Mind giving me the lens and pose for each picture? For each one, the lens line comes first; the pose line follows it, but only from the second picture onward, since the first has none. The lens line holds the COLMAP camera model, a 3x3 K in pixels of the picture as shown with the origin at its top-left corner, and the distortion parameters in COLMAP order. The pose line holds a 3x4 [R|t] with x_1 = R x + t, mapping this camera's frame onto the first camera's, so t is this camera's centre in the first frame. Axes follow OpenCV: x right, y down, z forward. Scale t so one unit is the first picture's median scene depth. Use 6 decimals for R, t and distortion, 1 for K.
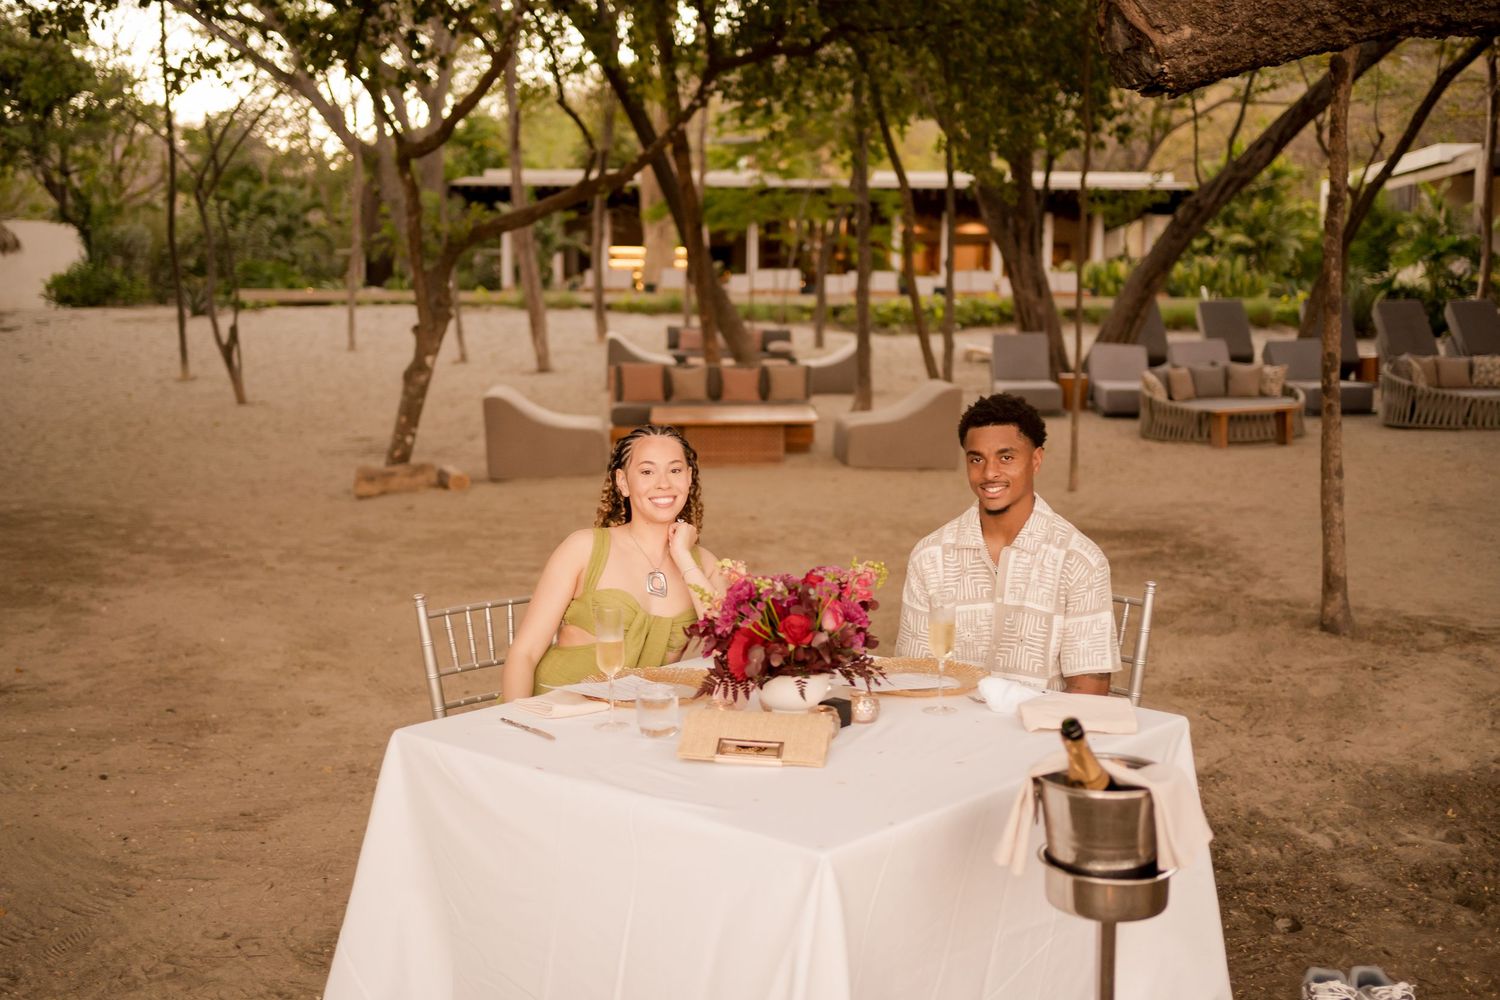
lens RADIAL K [[1532.2, 0, 750.0], [0, 1532.2, 500.0], [0, 0, 1]] dist [-0.006244, -0.006364]
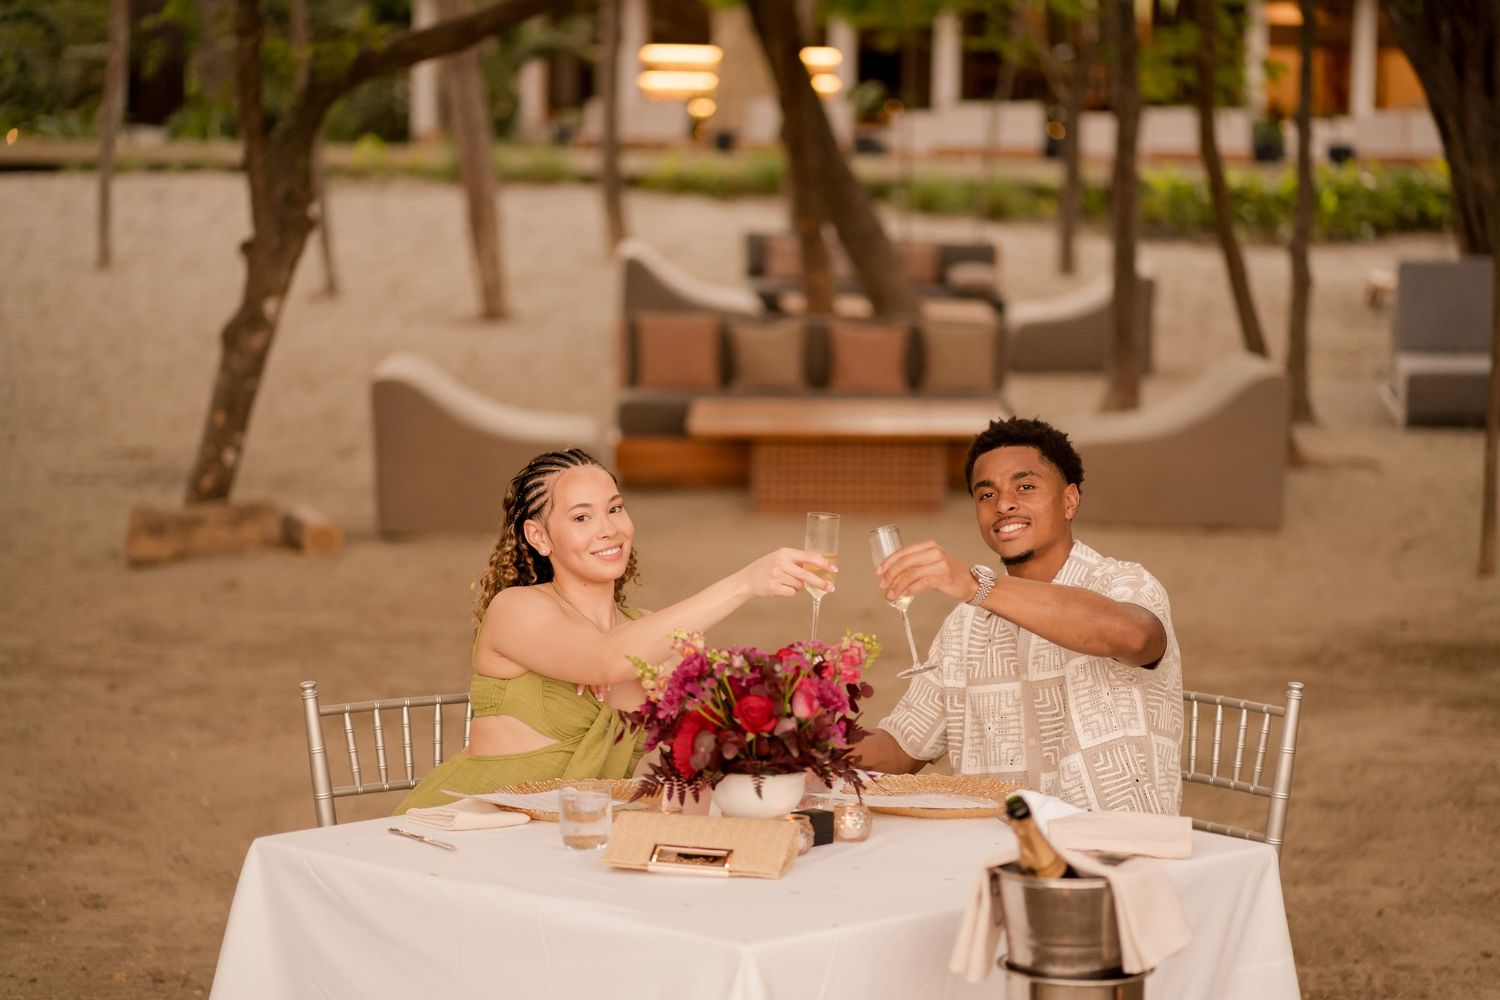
lens RADIAL K [[3614.7, 0, 750.0], [0, 3614.7, 500.0], [0, 0, 1]] dist [0.053448, -0.567211]
pose [[0.997685, 0.016306, -0.066014, 0.050859], [-0.018128, 0.999468, -0.027109, 0.007986], [0.065537, 0.028243, 0.997450, -0.303505]]
